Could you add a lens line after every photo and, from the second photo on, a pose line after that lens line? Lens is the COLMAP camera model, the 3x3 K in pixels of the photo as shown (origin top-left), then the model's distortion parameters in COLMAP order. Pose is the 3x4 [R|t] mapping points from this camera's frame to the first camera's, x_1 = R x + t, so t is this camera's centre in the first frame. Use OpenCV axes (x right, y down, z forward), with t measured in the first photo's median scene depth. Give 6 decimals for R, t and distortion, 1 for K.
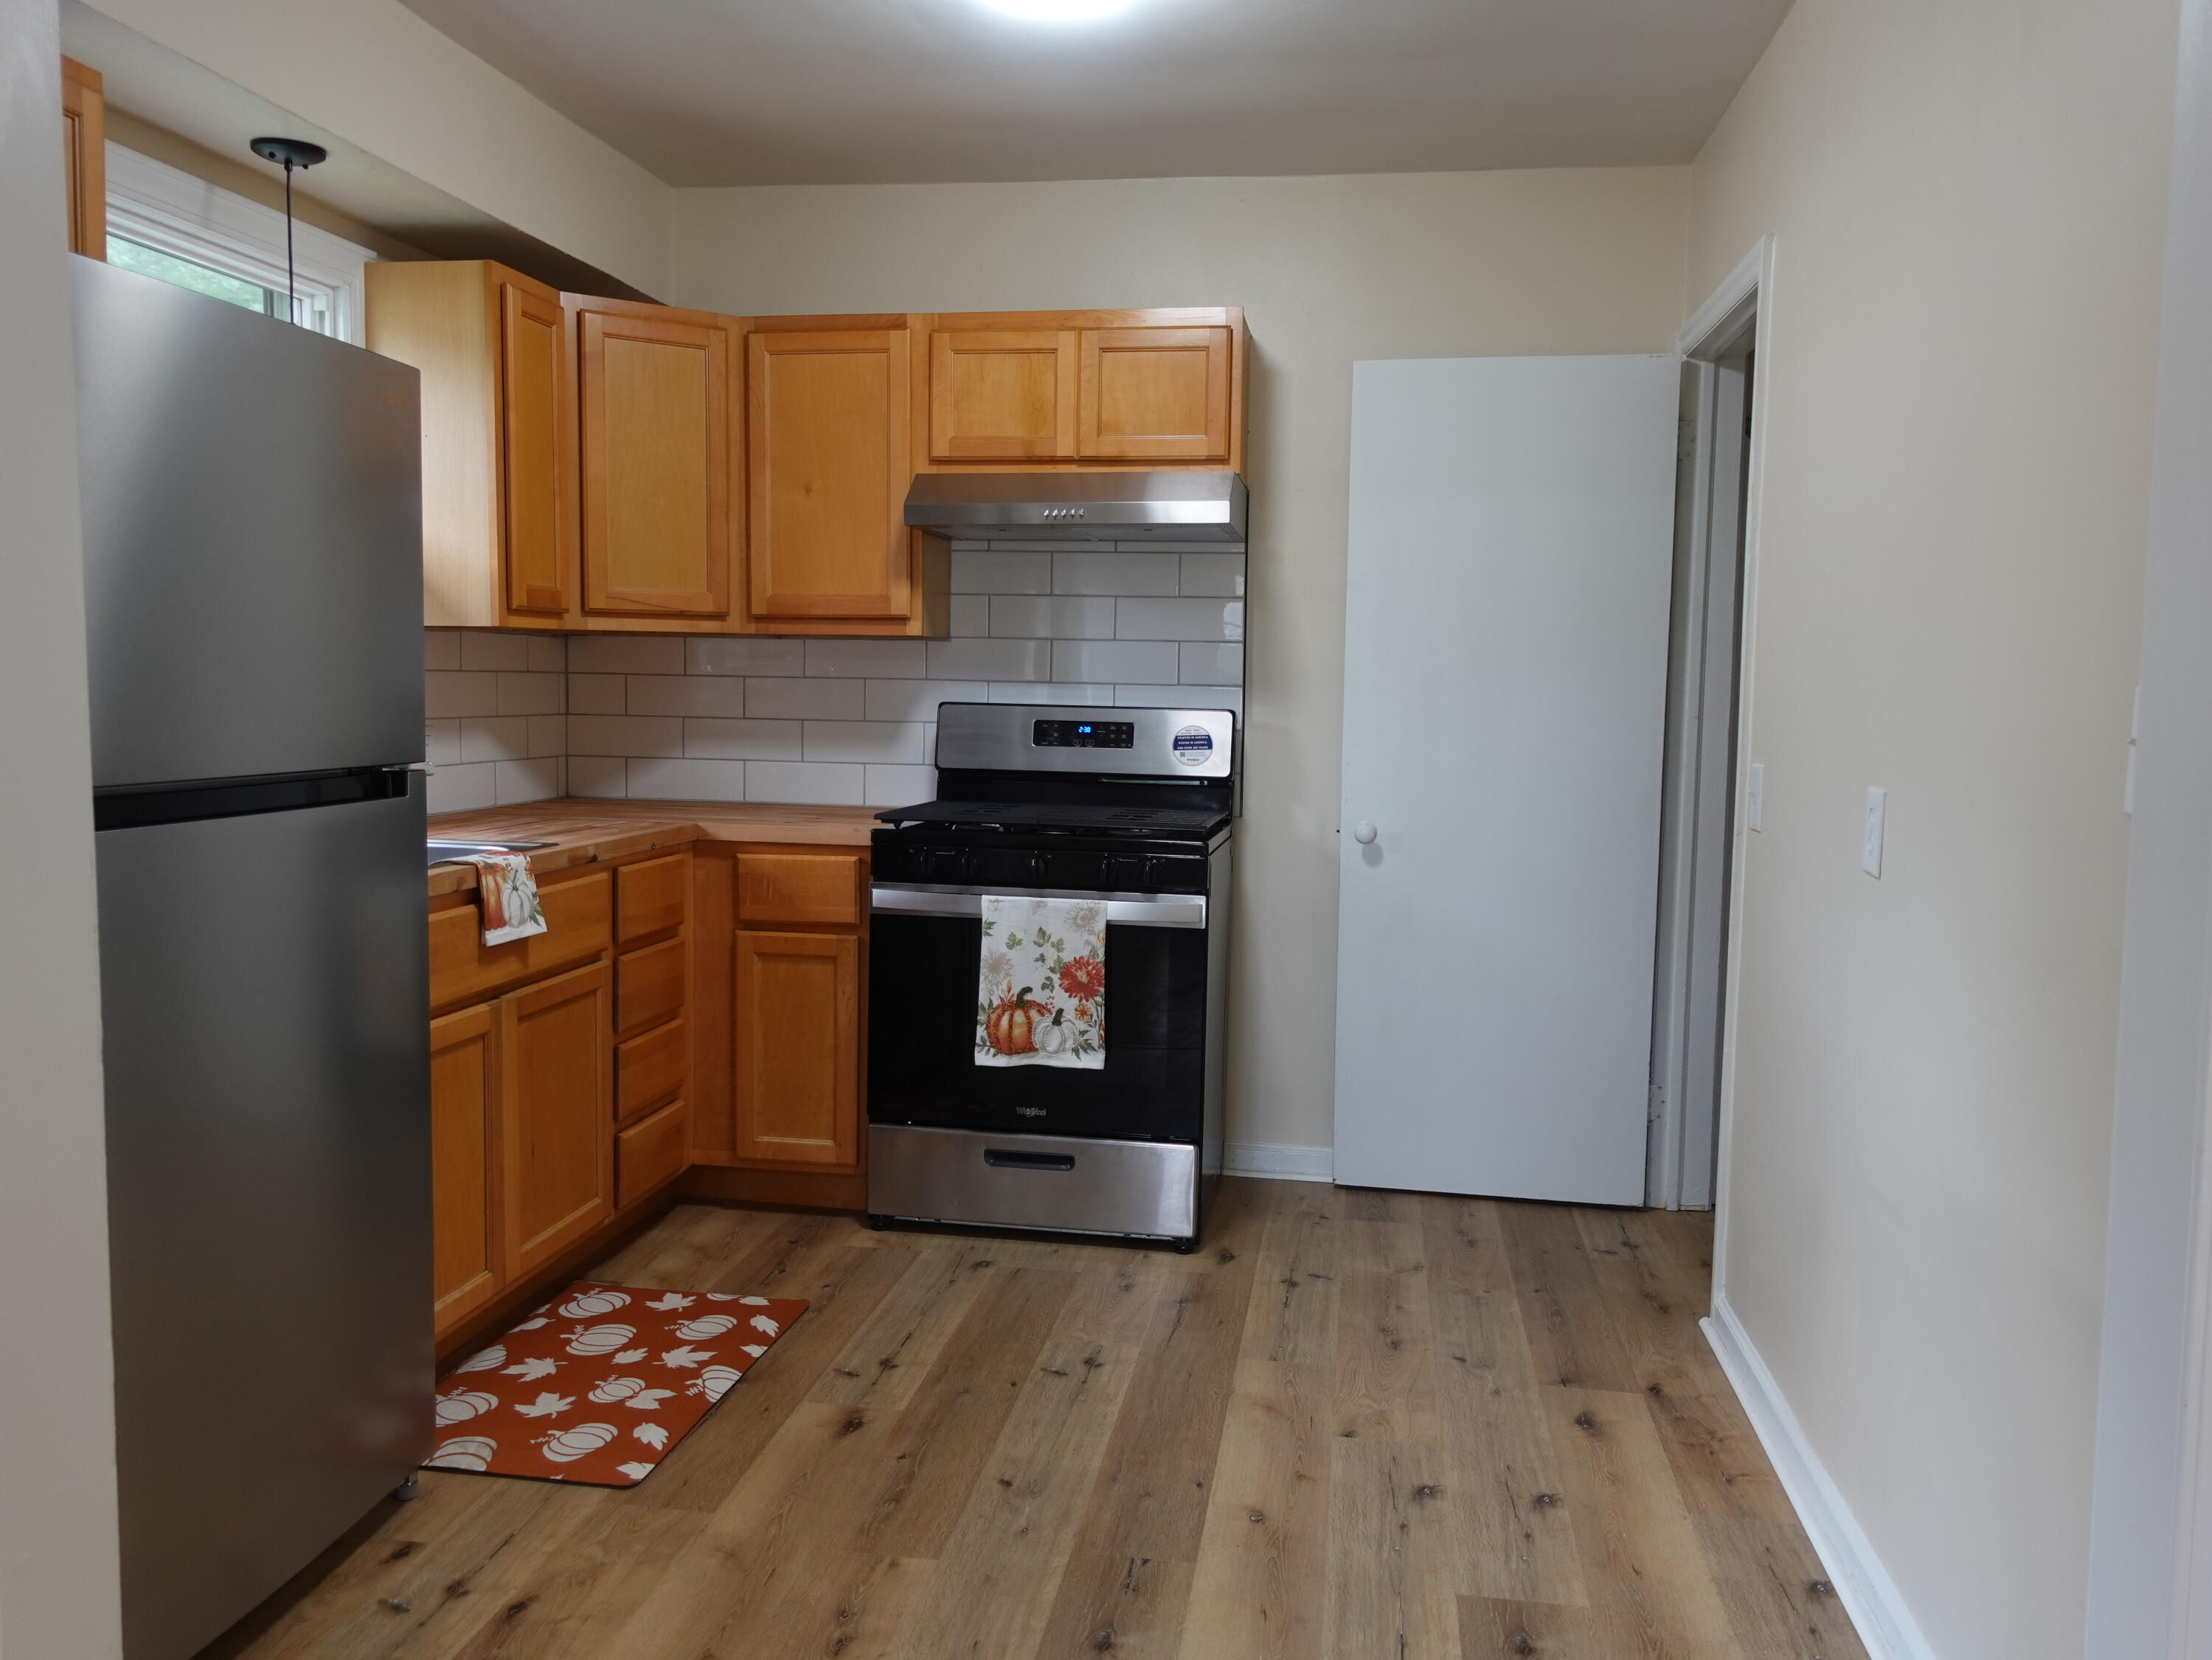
lens RADIAL K [[1721.2, 0, 1102.3], [0, 1721.2, 820.3], [0, 0, 1]] dist [0.006628, -0.001136]
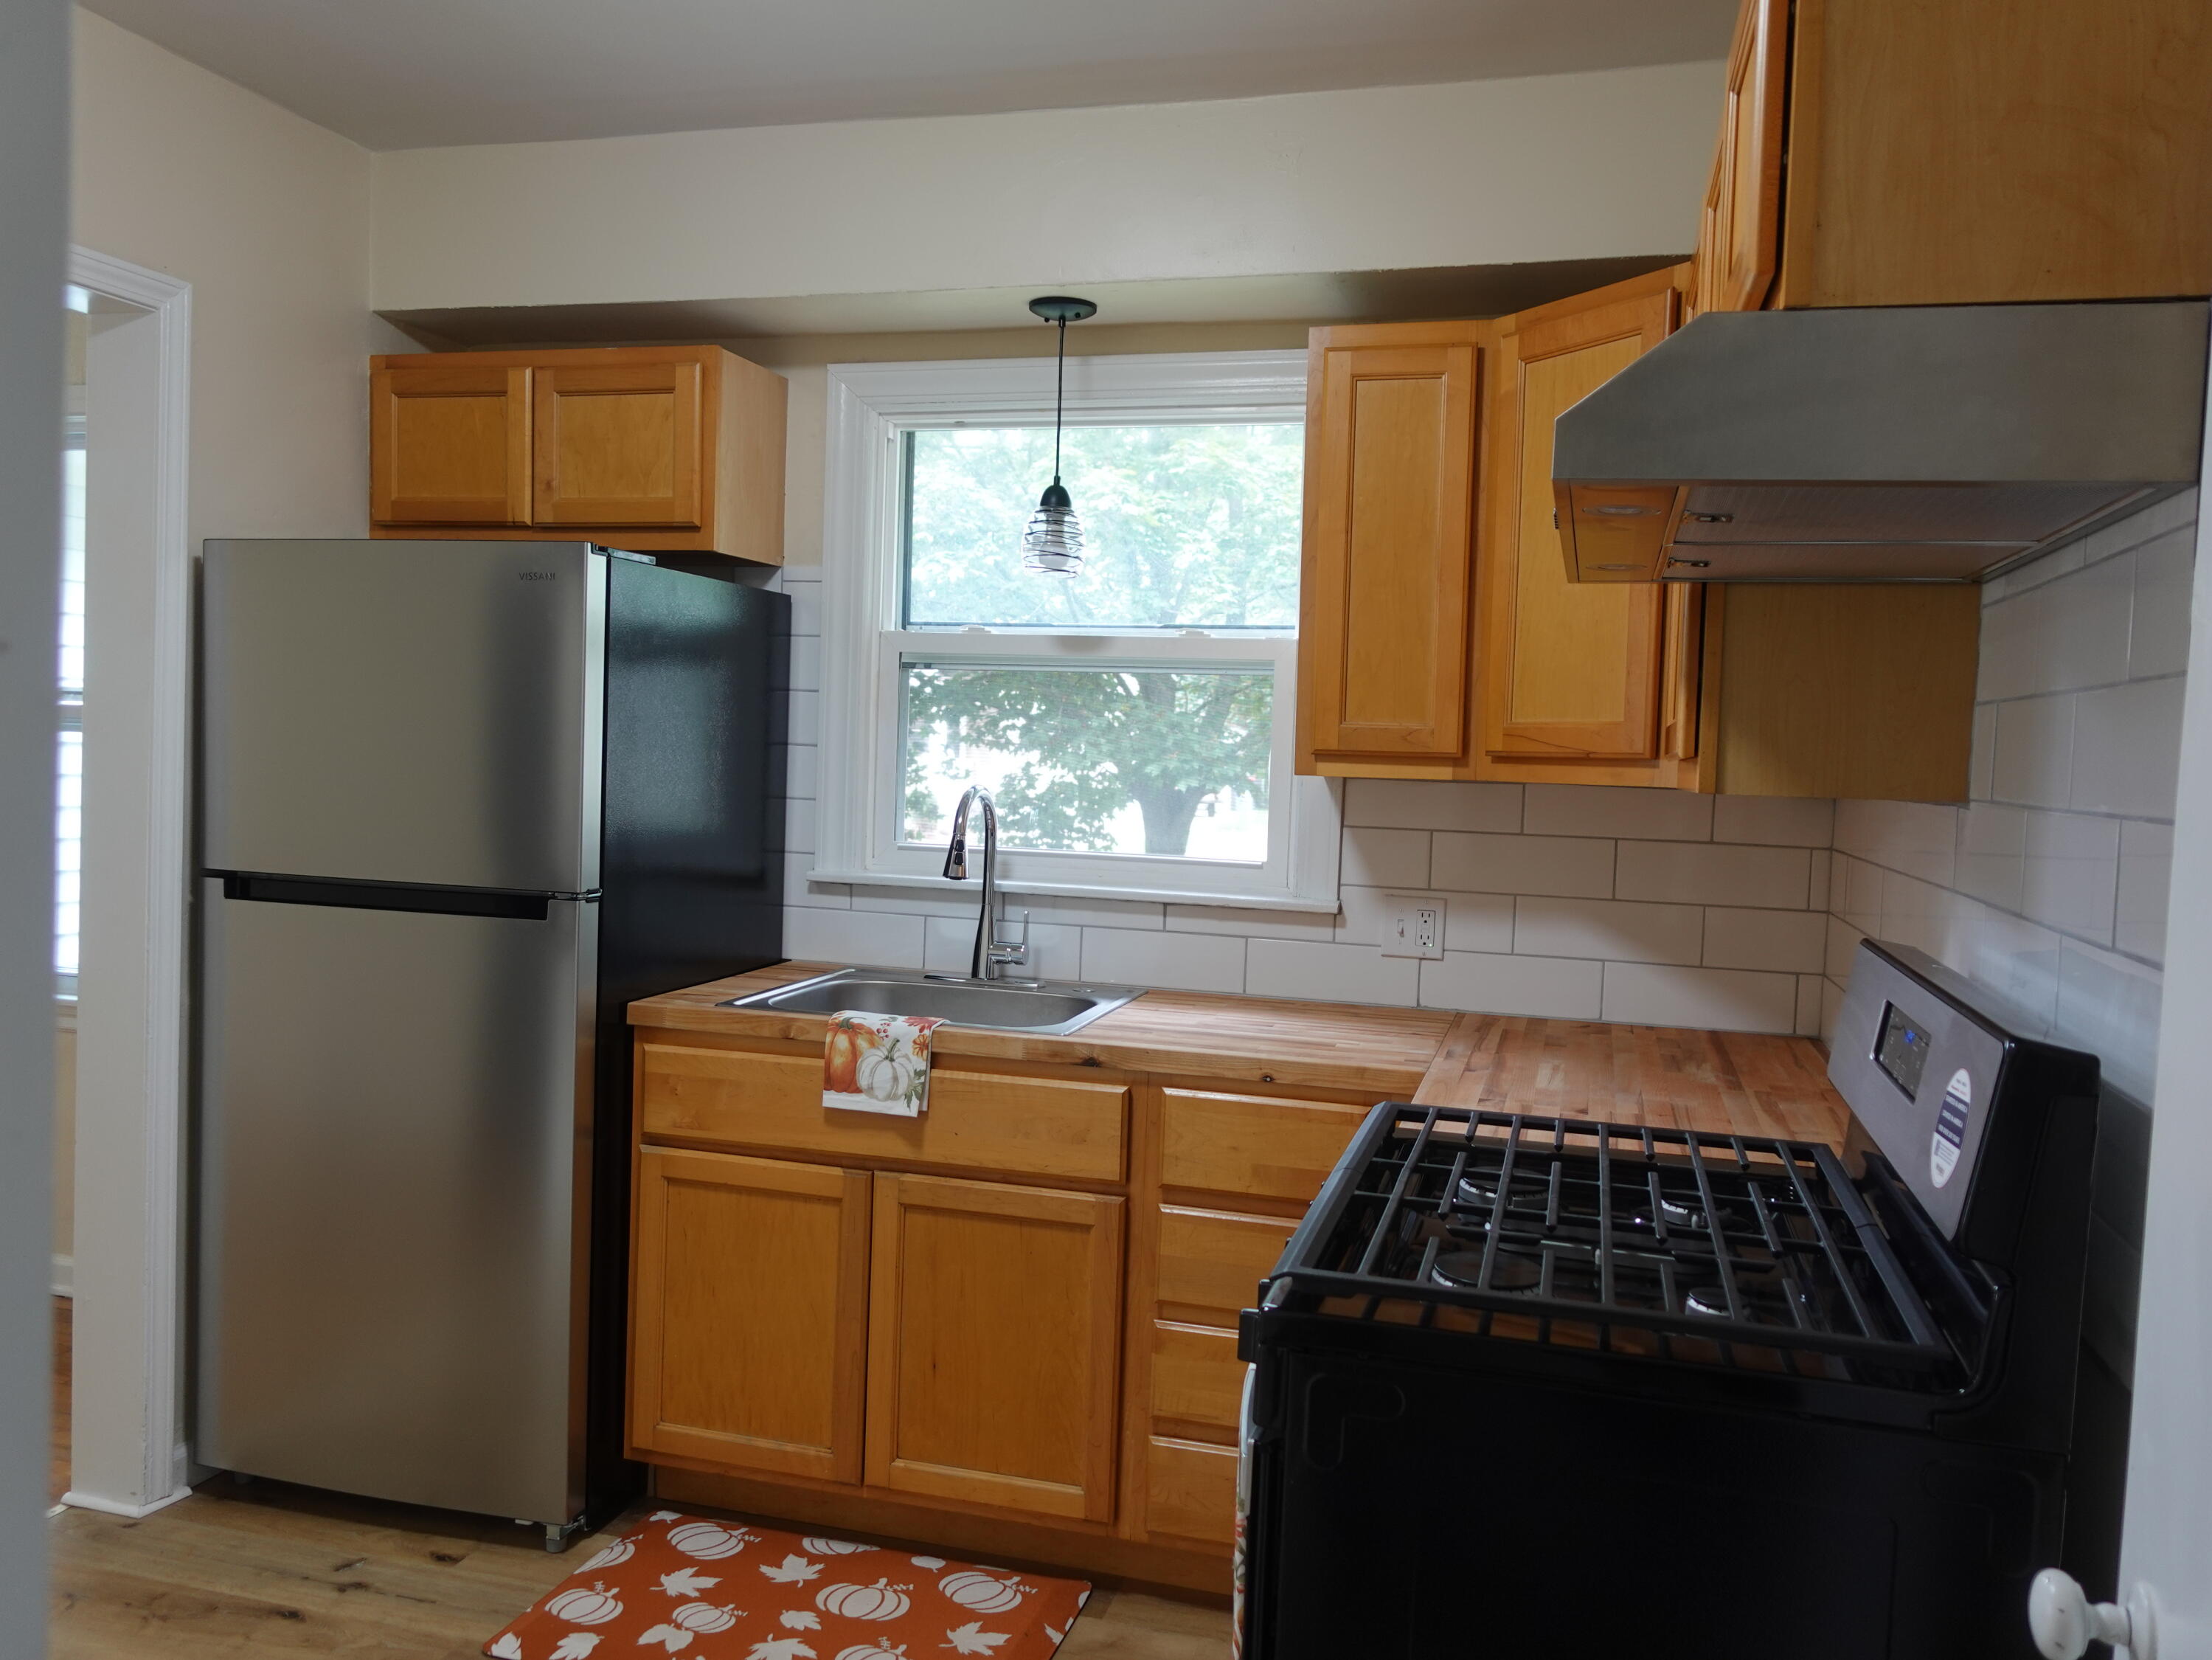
lens RADIAL K [[1721.2, 0, 1115.9], [0, 1721.2, 832.1], [0, 0, 1]] dist [0.006628, -0.001136]
pose [[-0.107919, 0.028744, -0.993744, 0.452152], [-0.116484, 0.992331, 0.041353, -0.107993], [0.987312, 0.120218, -0.103743, 0.986845]]
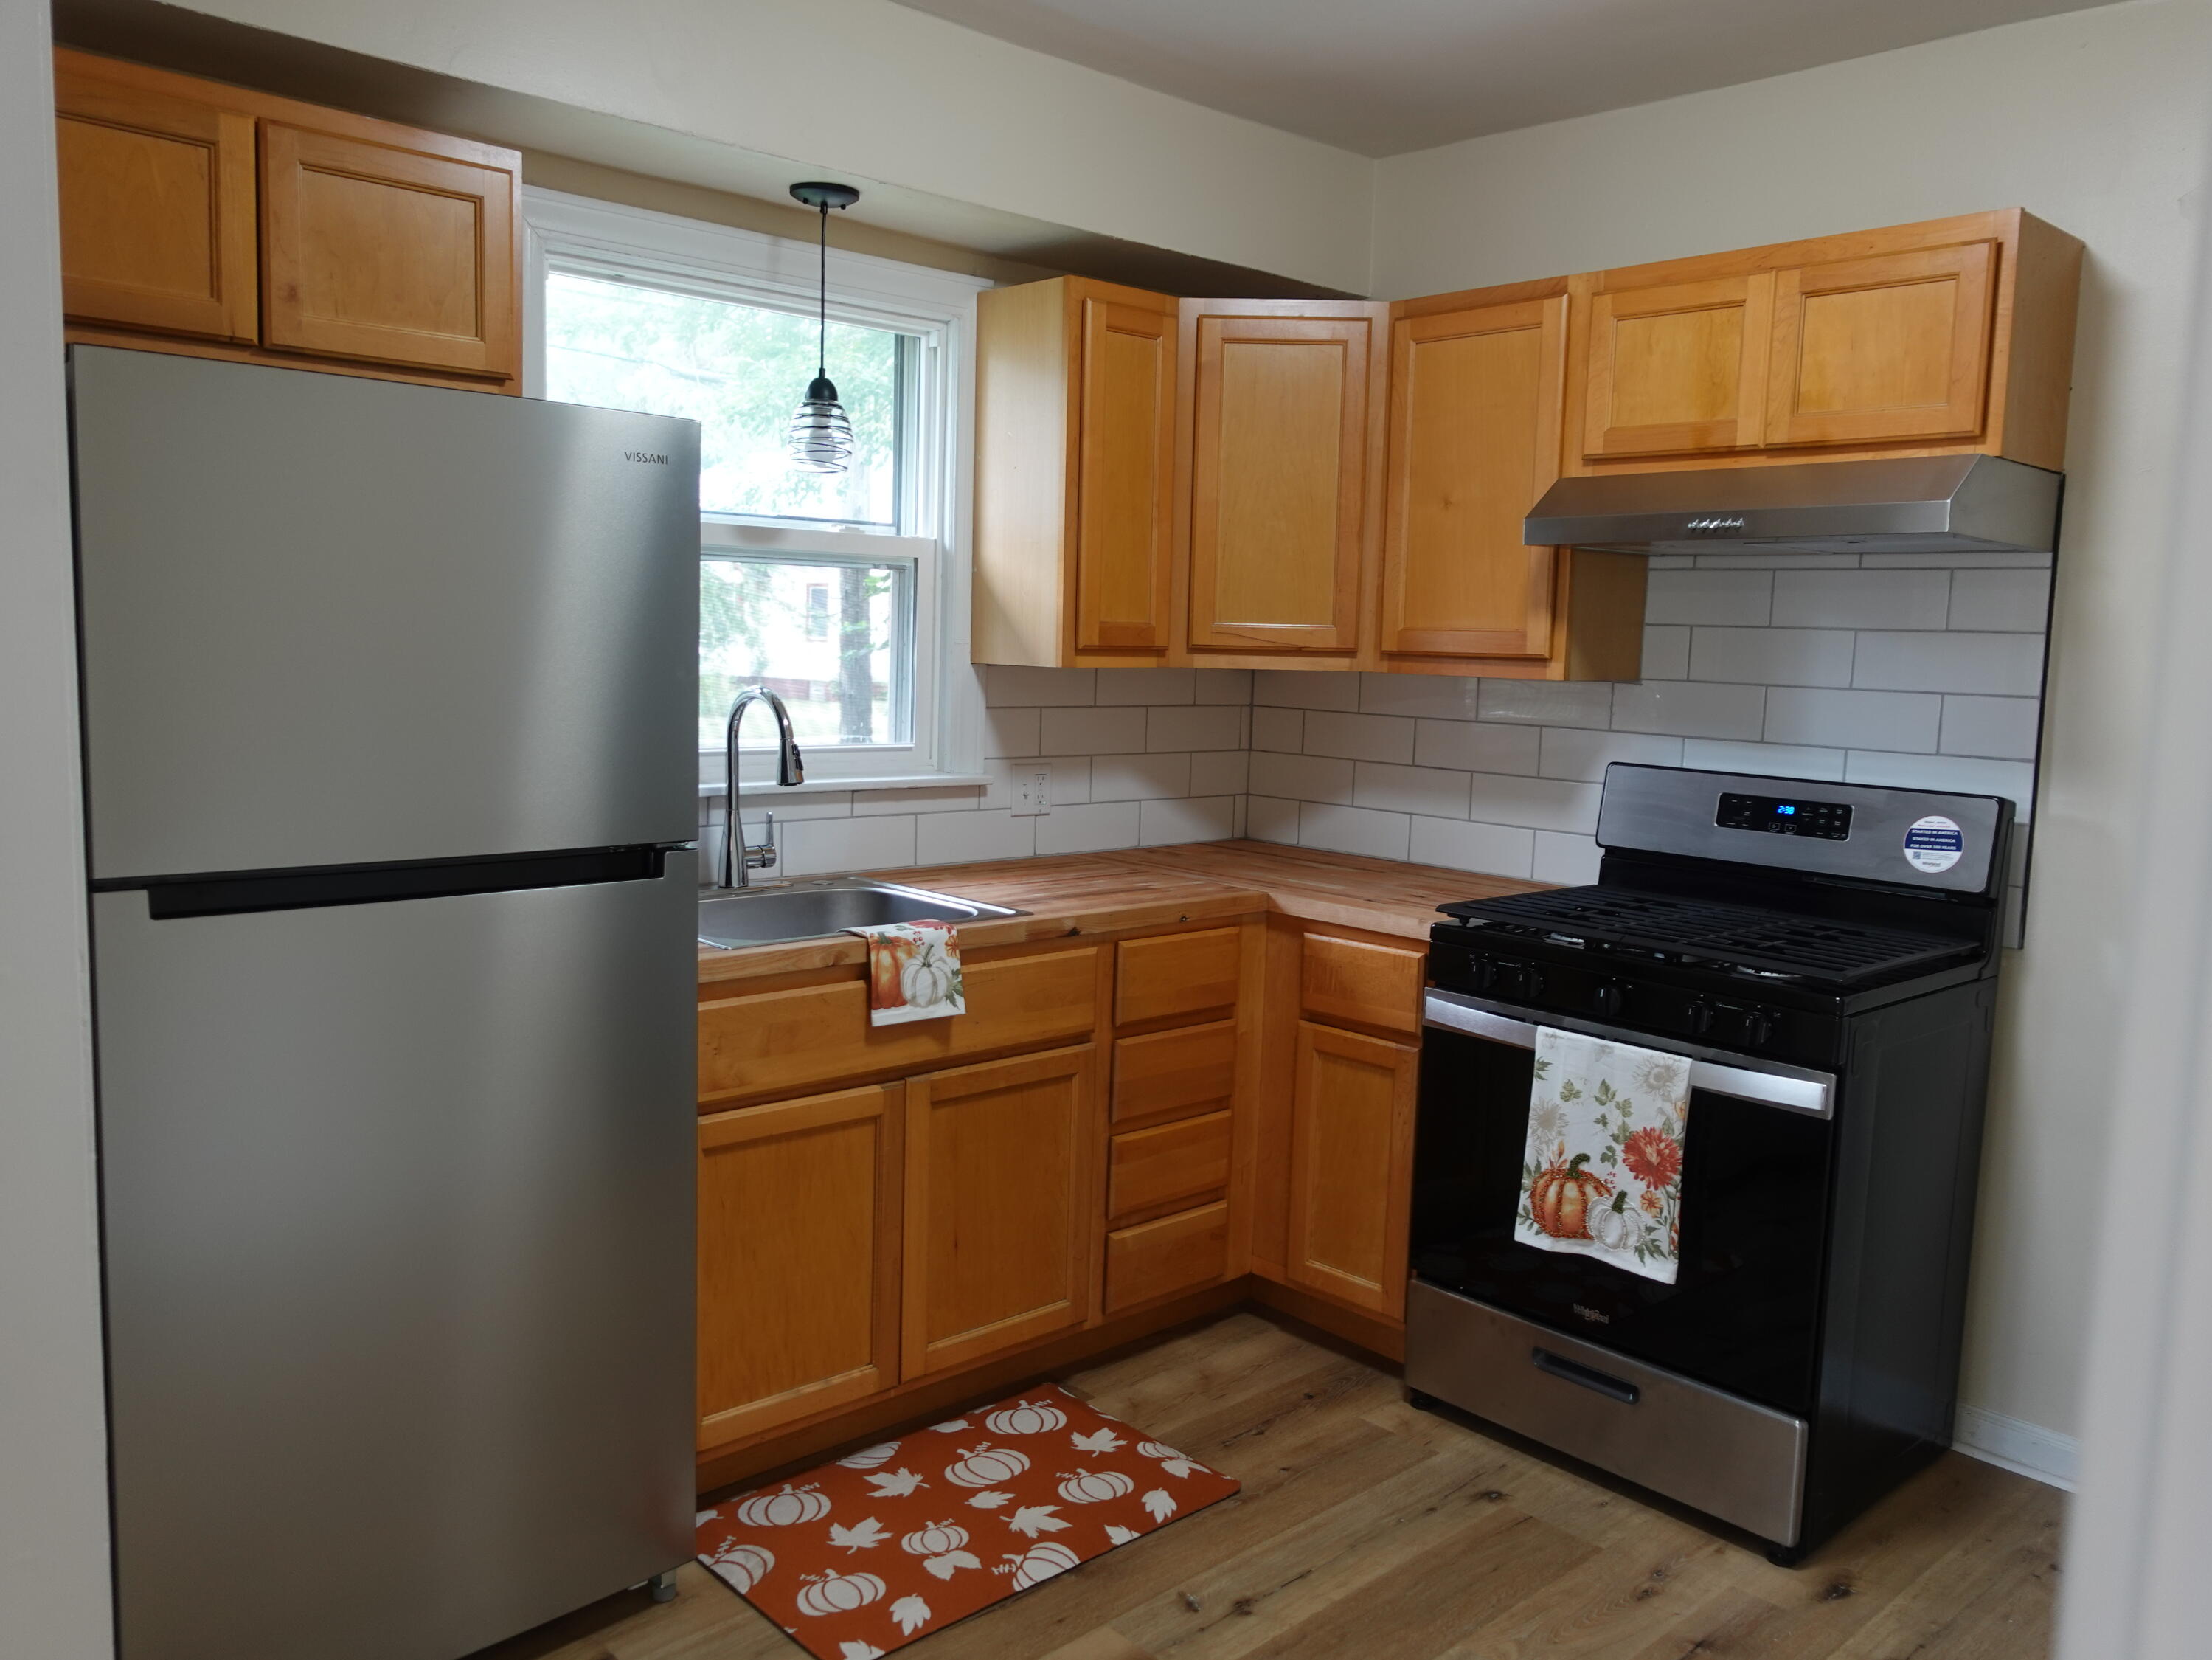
lens RADIAL K [[1721.2, 0, 1107.5], [0, 1721.2, 831.7], [0, 0, 1]] dist [0.006628, -0.001136]
pose [[0.794191, 0.076898, -0.602782, 0.237202], [-0.065774, 0.997011, 0.040532, -0.062283], [0.604097, 0.007457, 0.796876, 0.264385]]
